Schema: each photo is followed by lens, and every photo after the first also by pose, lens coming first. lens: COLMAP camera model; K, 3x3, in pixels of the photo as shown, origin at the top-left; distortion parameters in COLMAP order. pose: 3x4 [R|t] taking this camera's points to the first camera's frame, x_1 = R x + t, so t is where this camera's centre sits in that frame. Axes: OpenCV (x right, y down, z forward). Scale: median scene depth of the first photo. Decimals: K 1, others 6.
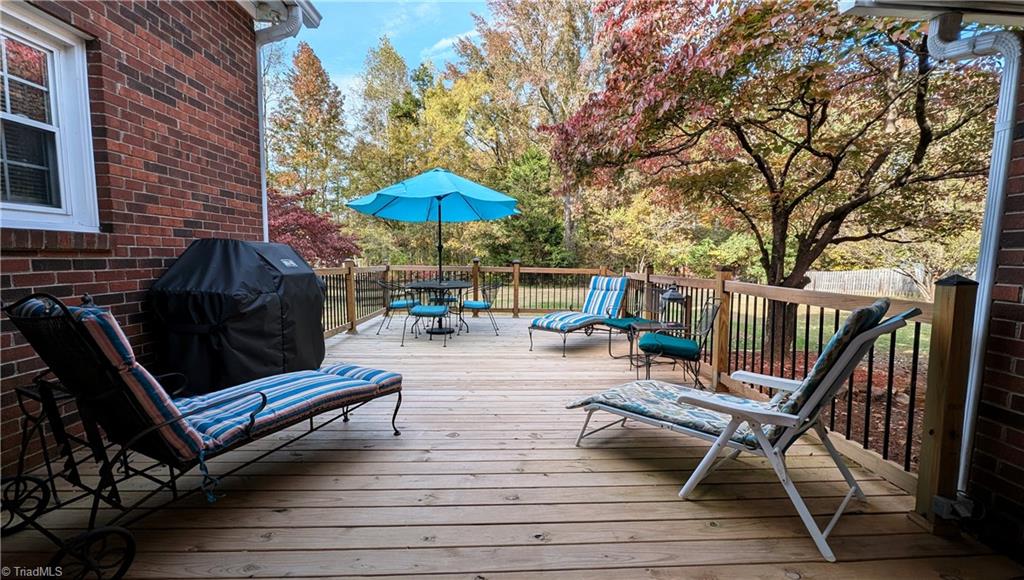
lens RADIAL K [[424.5, 0, 520.6], [0, 424.5, 286.3], [0, 0, 1]] dist [0.005023, 0.000802]
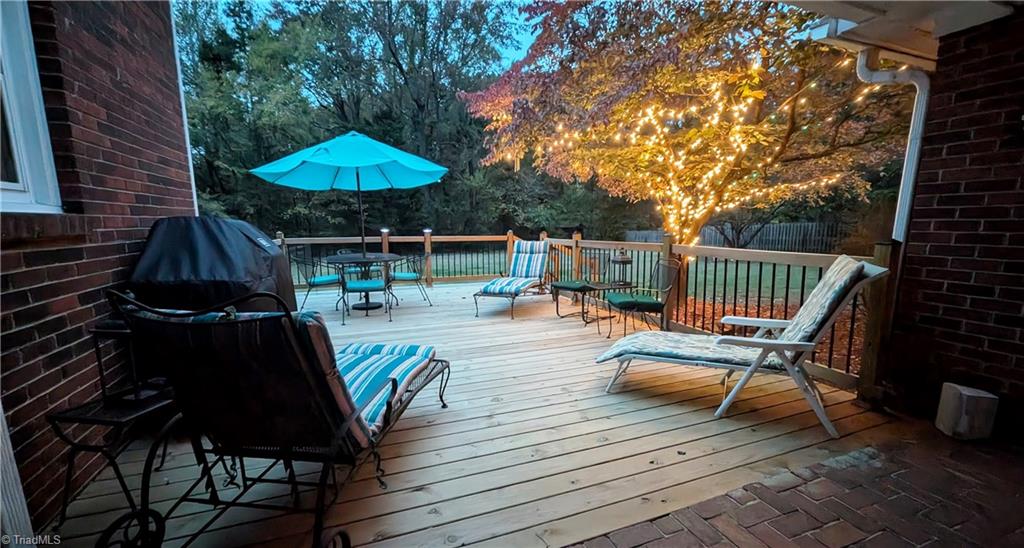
lens RADIAL K [[422.3, 0, 509.0], [0, 422.3, 280.7], [0, 0, 1]] dist [0.000371, 0.000331]
pose [[0.950927, -0.061771, 0.303188, -0.439387], [0.040477, 0.996284, 0.076029, -0.027909], [-0.306758, -0.060026, 0.949893, 0.000648]]
